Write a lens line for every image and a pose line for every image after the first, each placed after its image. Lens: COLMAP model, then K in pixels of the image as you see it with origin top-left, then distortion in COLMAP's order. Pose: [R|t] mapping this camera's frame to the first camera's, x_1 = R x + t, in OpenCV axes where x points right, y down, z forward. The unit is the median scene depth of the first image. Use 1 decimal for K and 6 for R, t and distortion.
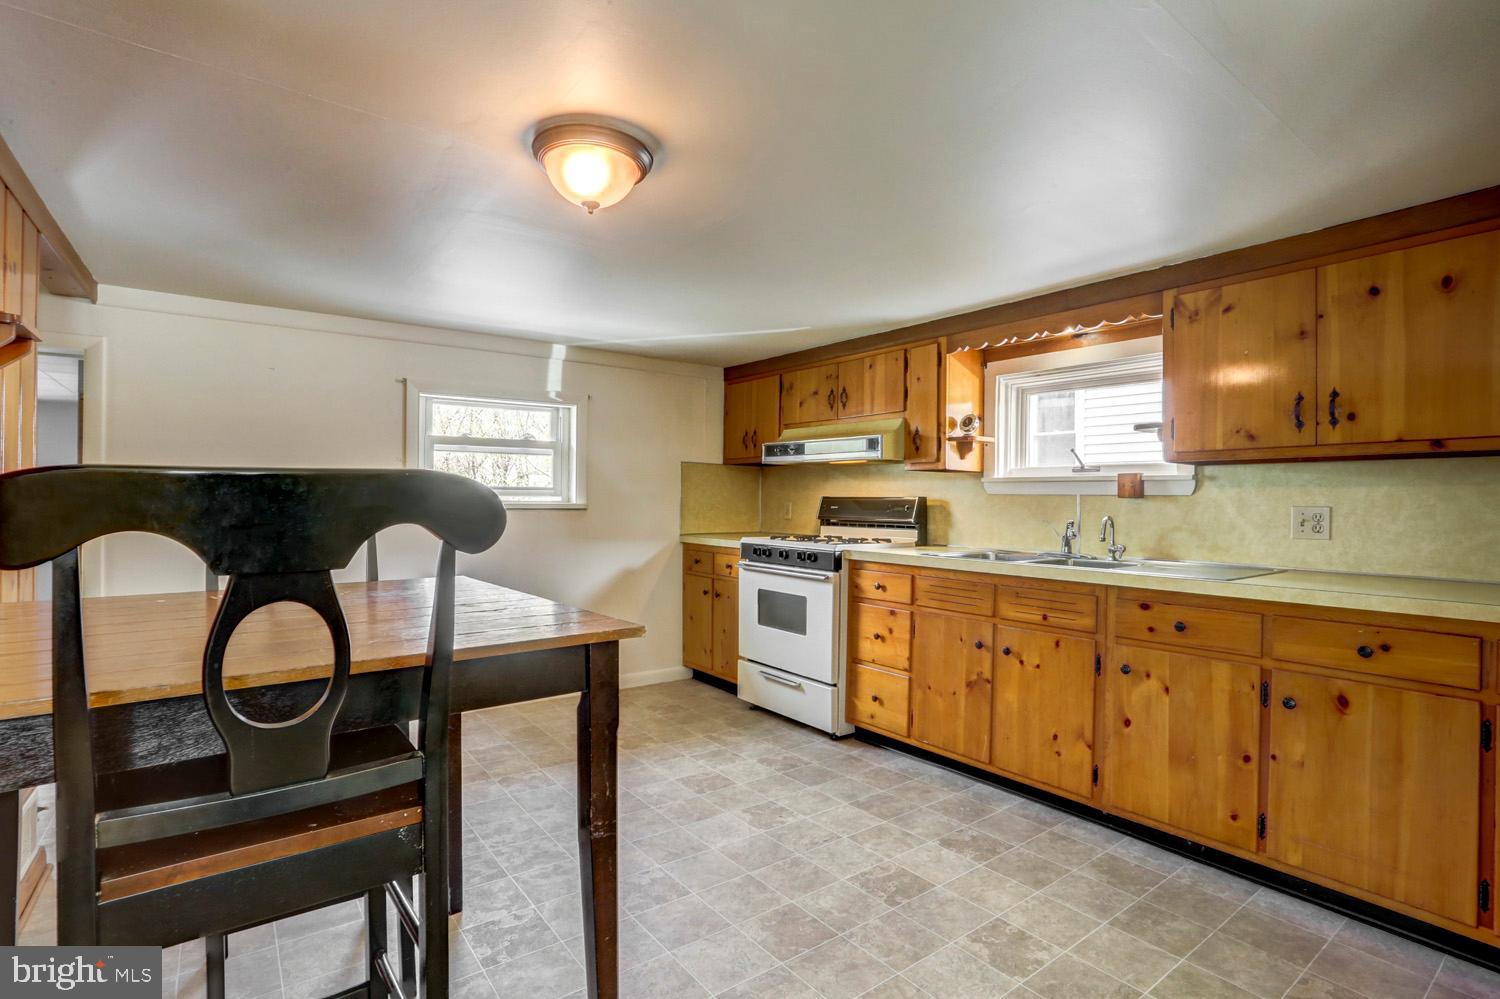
lens RADIAL K [[726.9, 0, 751.3], [0, 726.9, 500.9], [0, 0, 1]] dist [-0.064166, 0.025996]
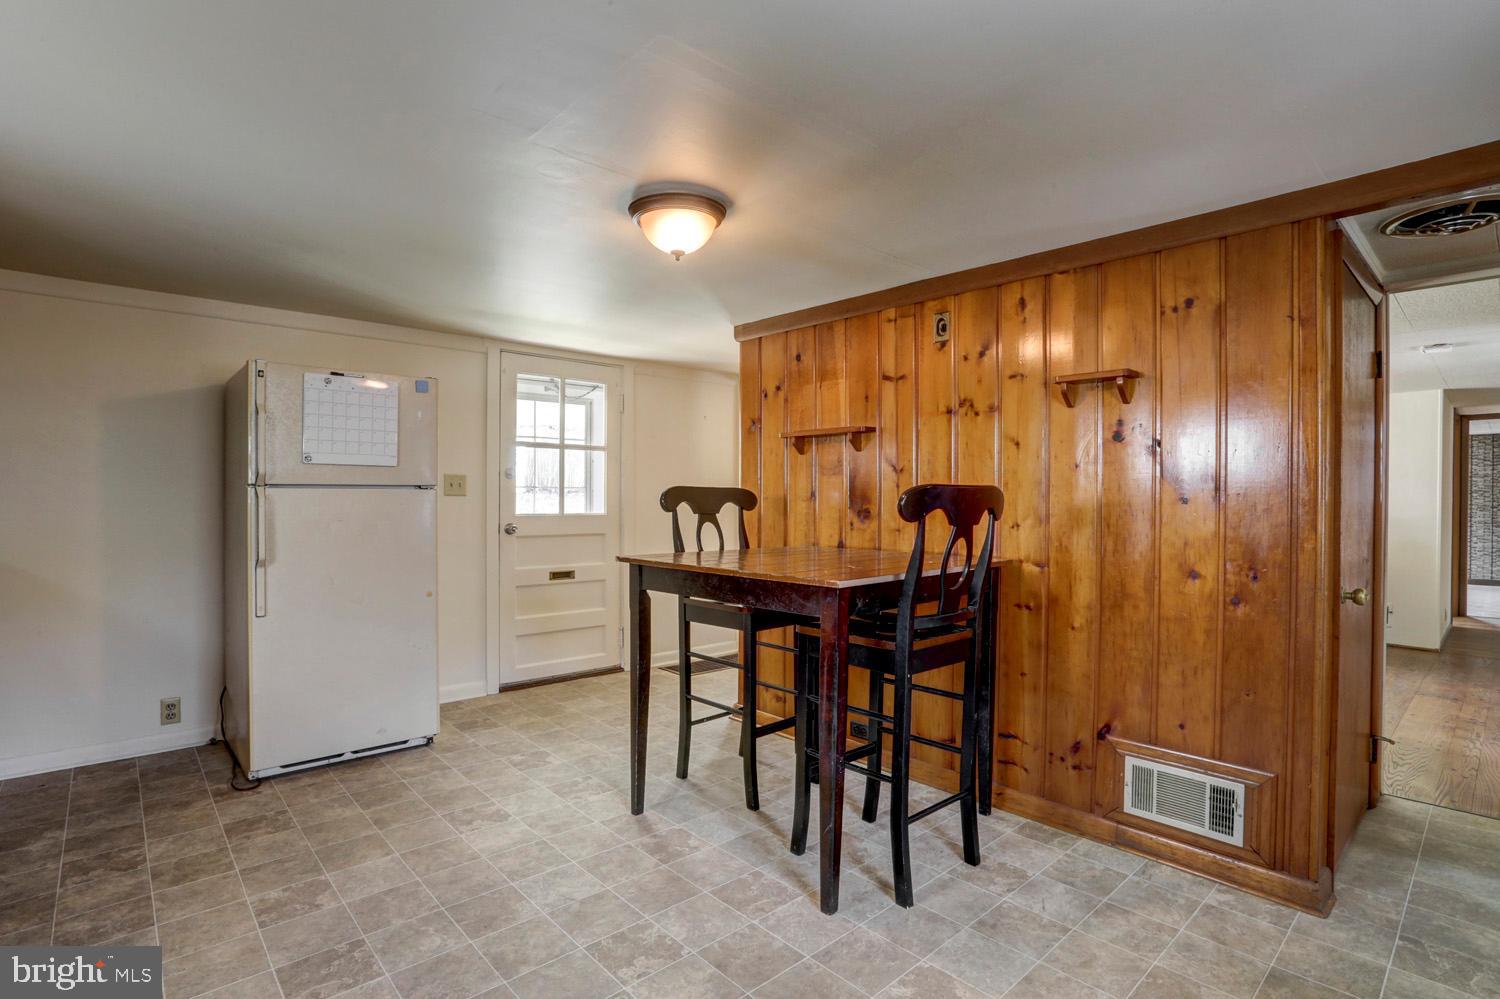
lens RADIAL K [[726.9, 0, 750.5], [0, 726.9, 497.8], [0, 0, 1]] dist [-0.064166, 0.025996]
pose [[-0.995187, -0.009285, -0.097555, -0.203523], [-0.010415, 0.999884, 0.011090, -0.007886], [0.097441, 0.012053, -0.995168, 1.945414]]
